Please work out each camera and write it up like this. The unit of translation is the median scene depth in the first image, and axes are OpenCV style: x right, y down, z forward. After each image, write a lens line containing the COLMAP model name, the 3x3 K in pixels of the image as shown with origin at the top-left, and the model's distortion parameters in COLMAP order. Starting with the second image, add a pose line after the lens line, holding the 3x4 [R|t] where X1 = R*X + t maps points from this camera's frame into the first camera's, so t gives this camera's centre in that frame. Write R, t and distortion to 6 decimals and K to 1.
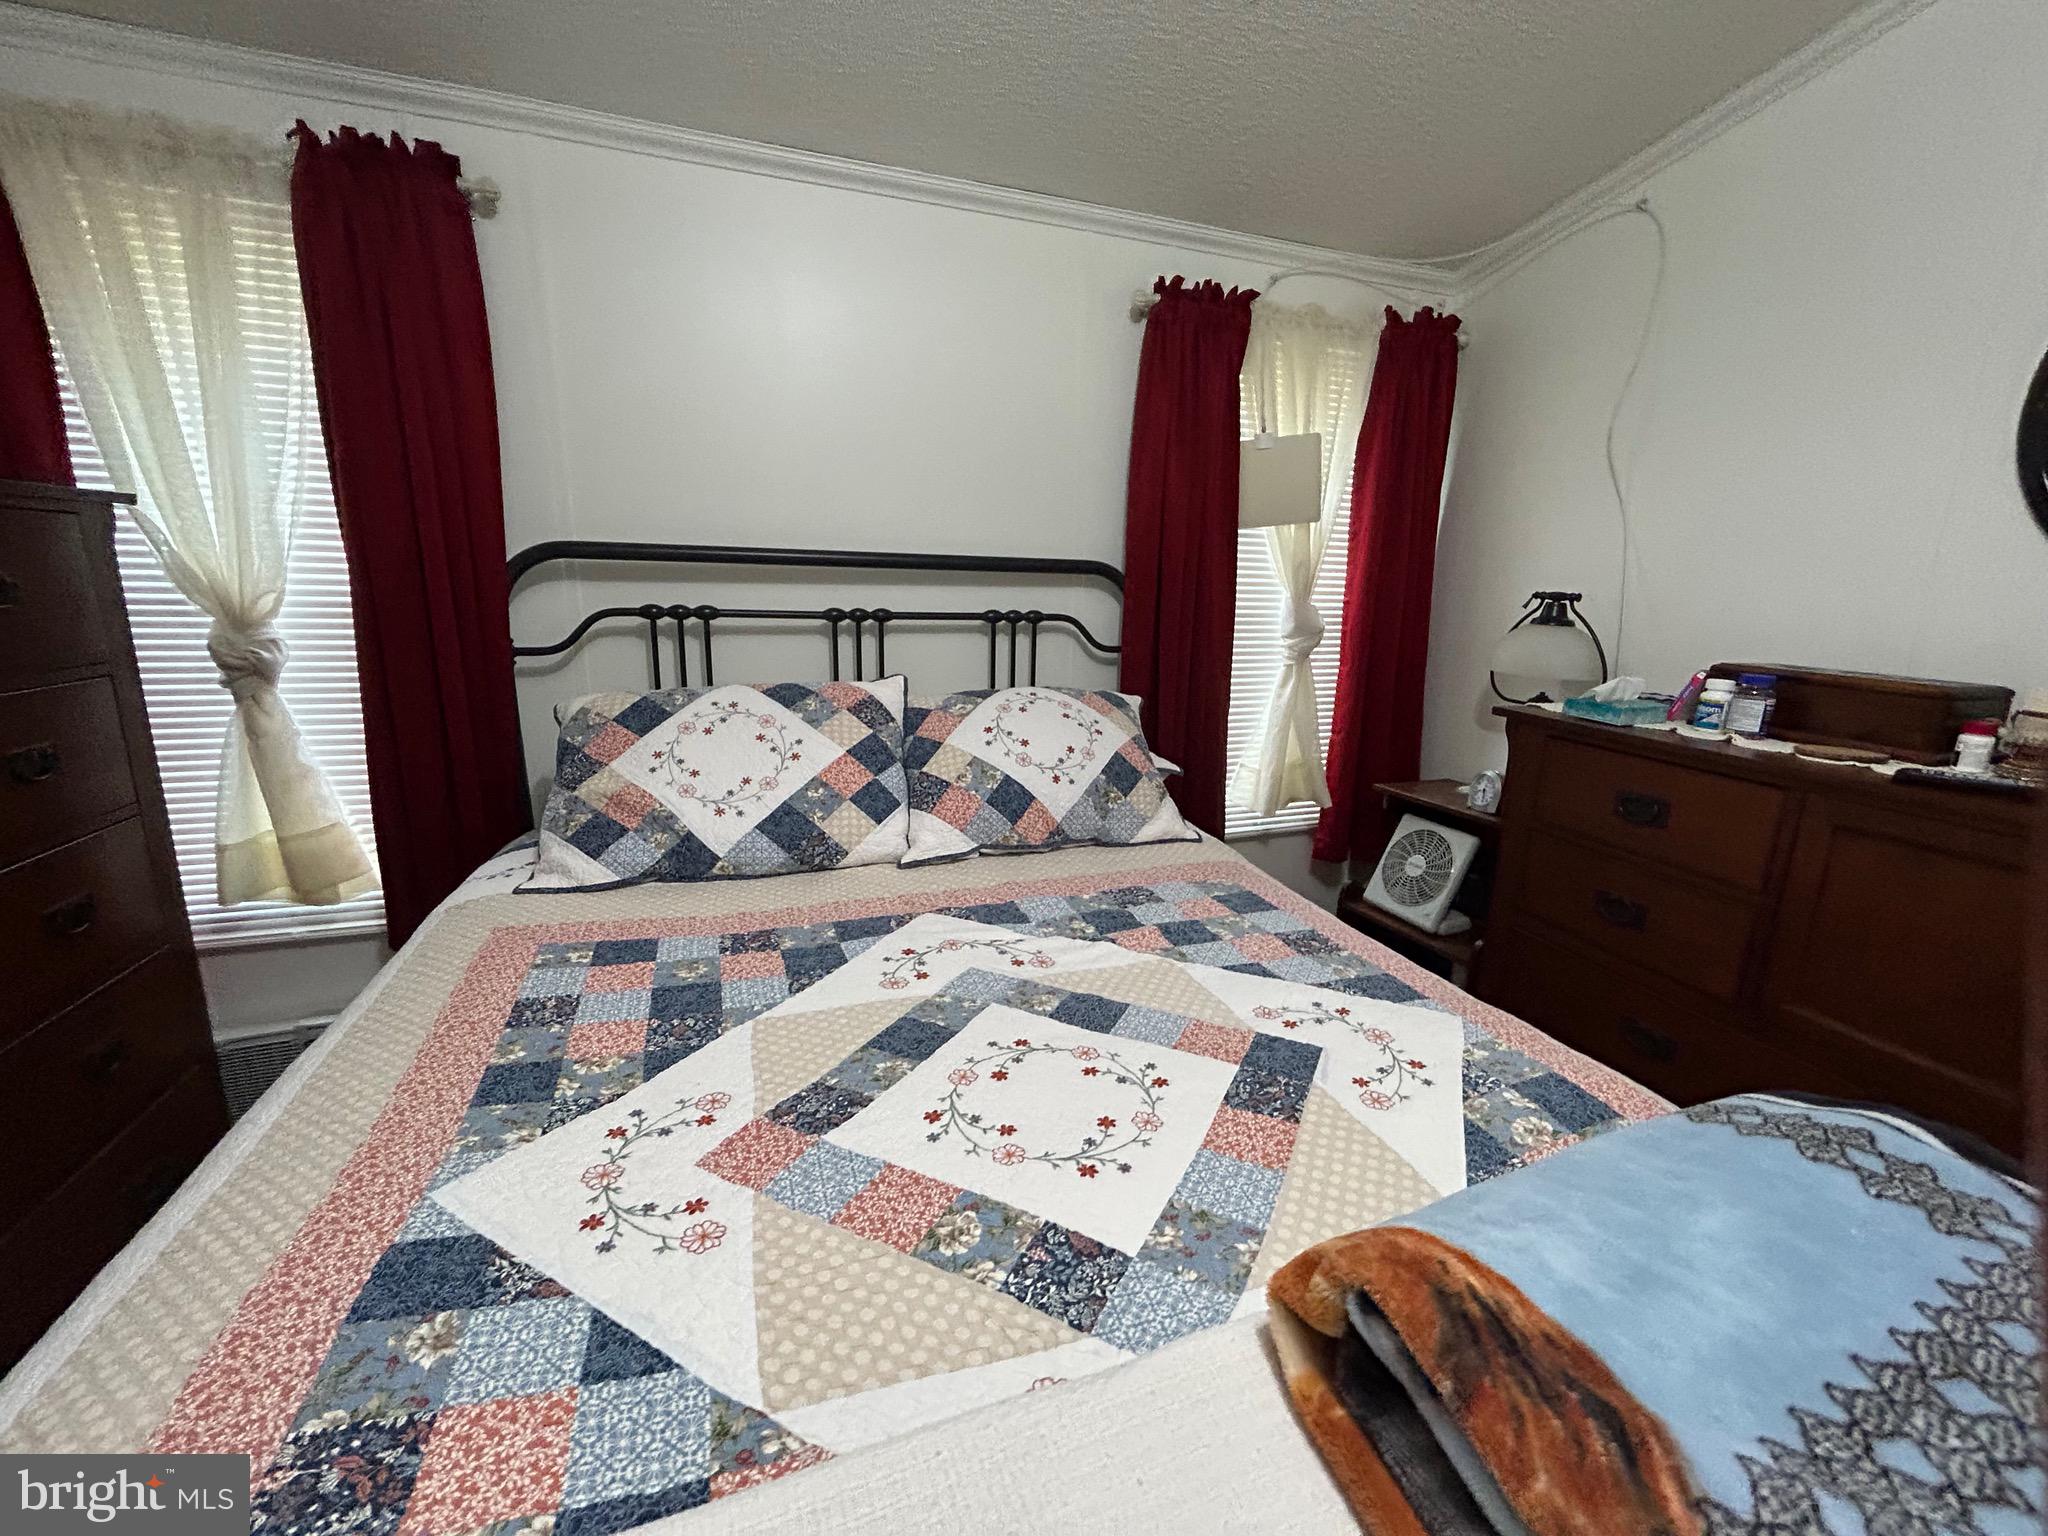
lens RADIAL K [[830.8, 0, 1026.7], [0, 830.8, 763.7], [0, 0, 1]] dist [0.001059, -0.000044]
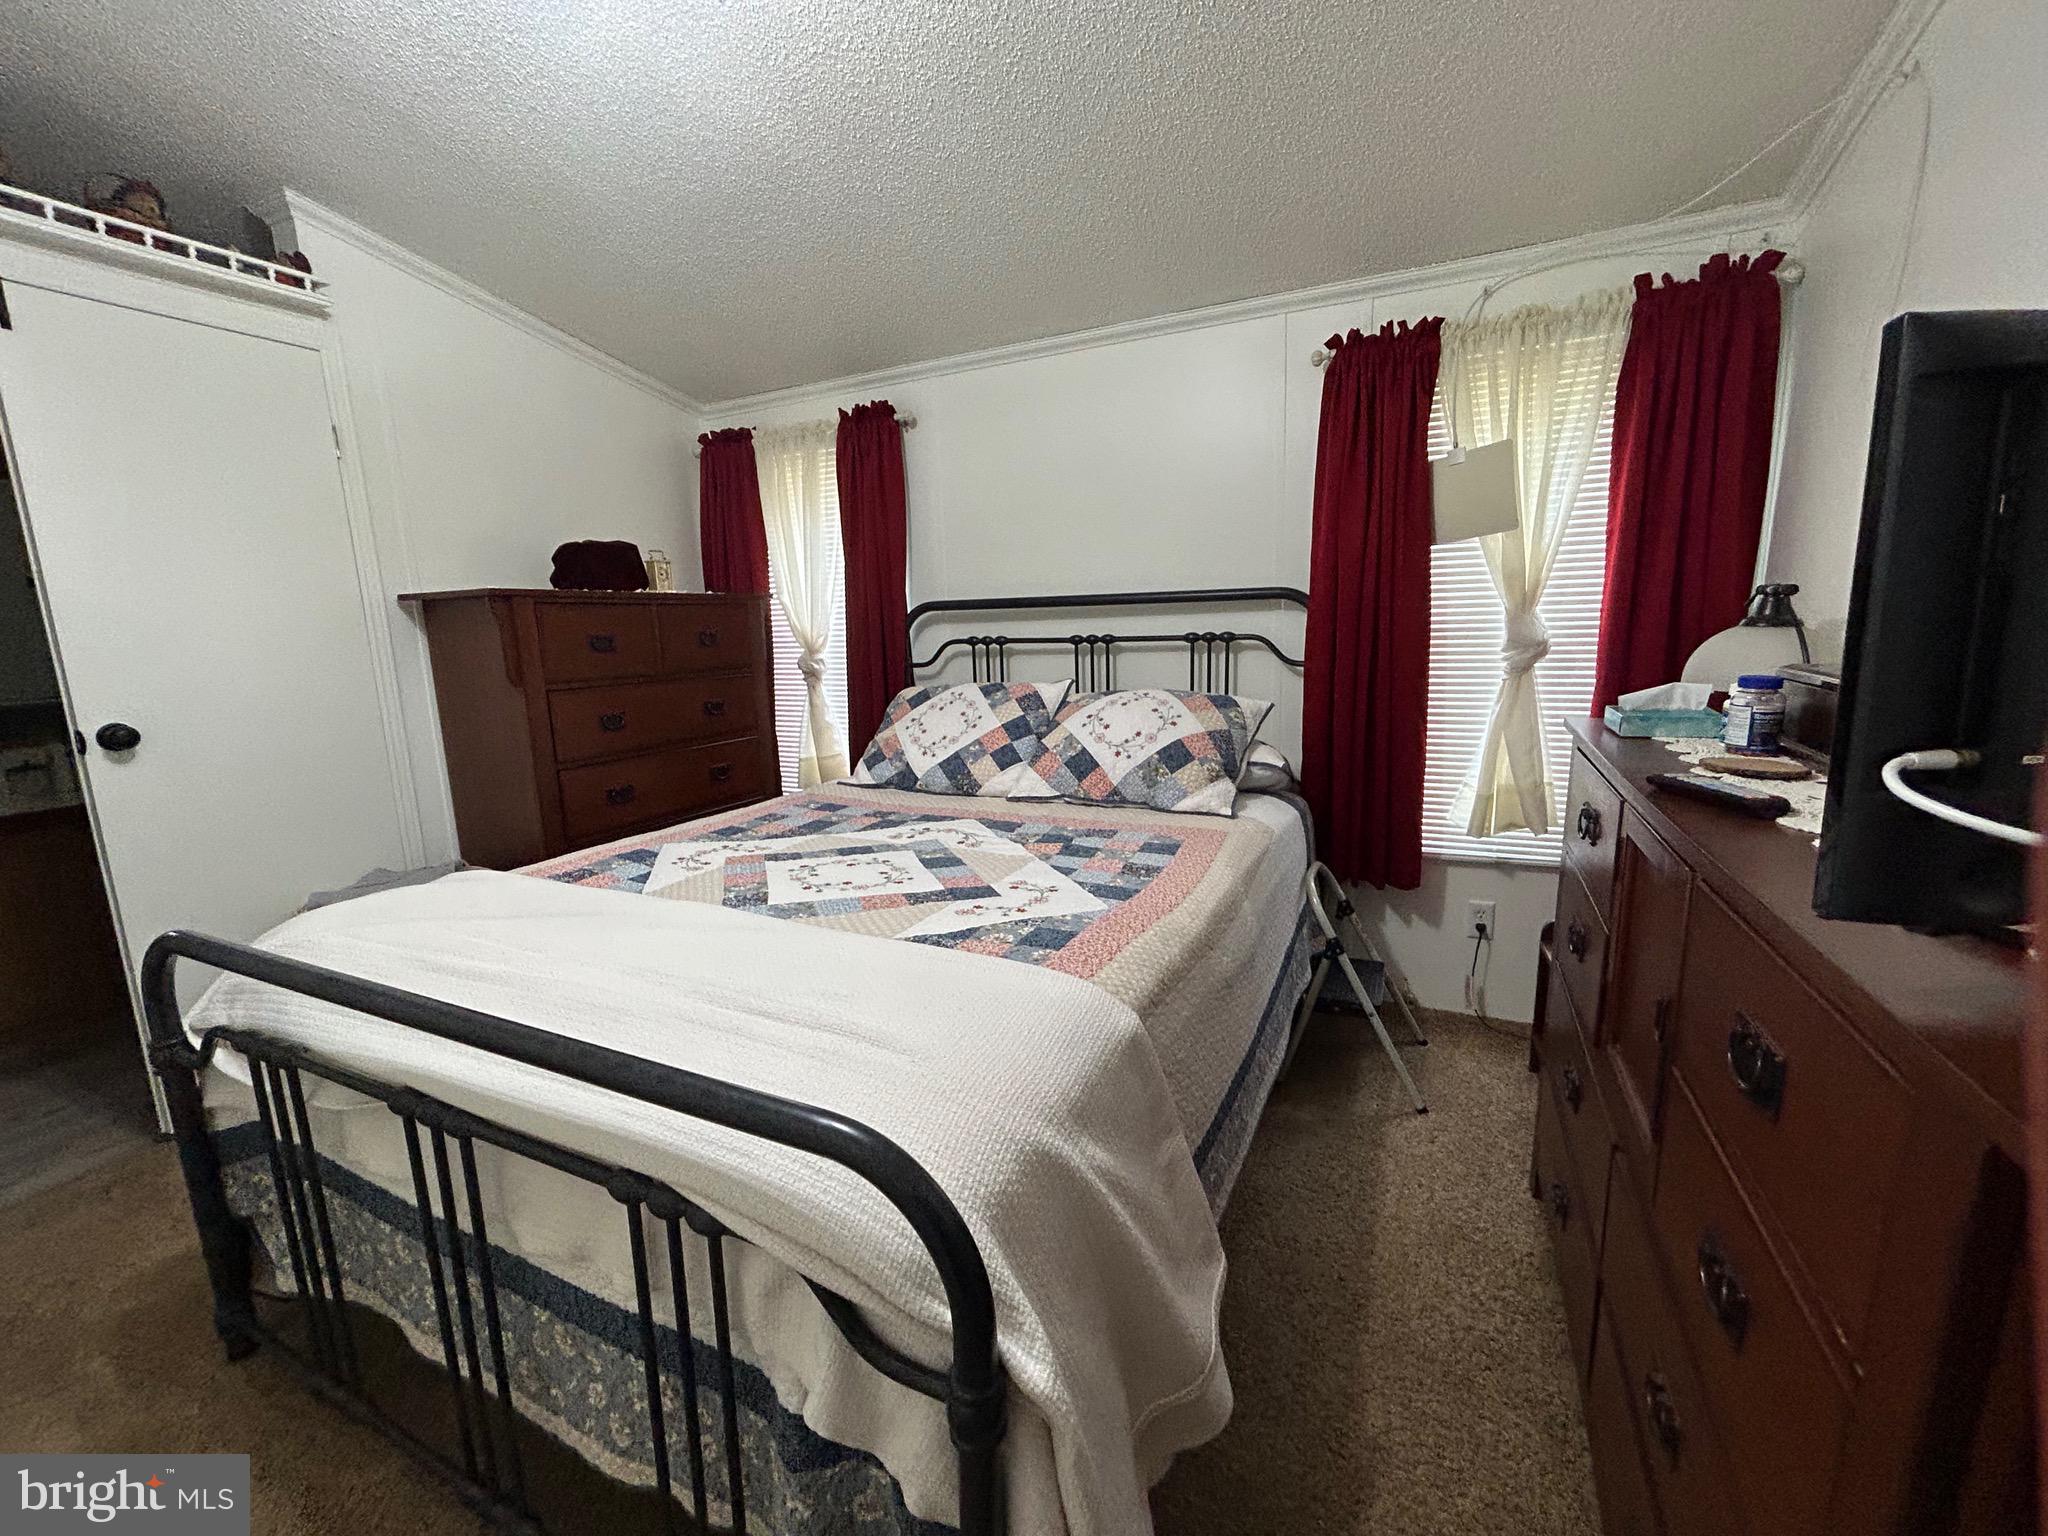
lens RADIAL K [[830.8, 0, 1026.7], [0, 830.8, 763.7], [0, 0, 1]] dist [0.001059, -0.000044]
pose [[0.704638, 0.075413, -0.705548, 0.952463], [-0.108675, 0.994075, -0.002283, 0.057853], [0.701195, 0.078284, 0.708658, -0.066379]]
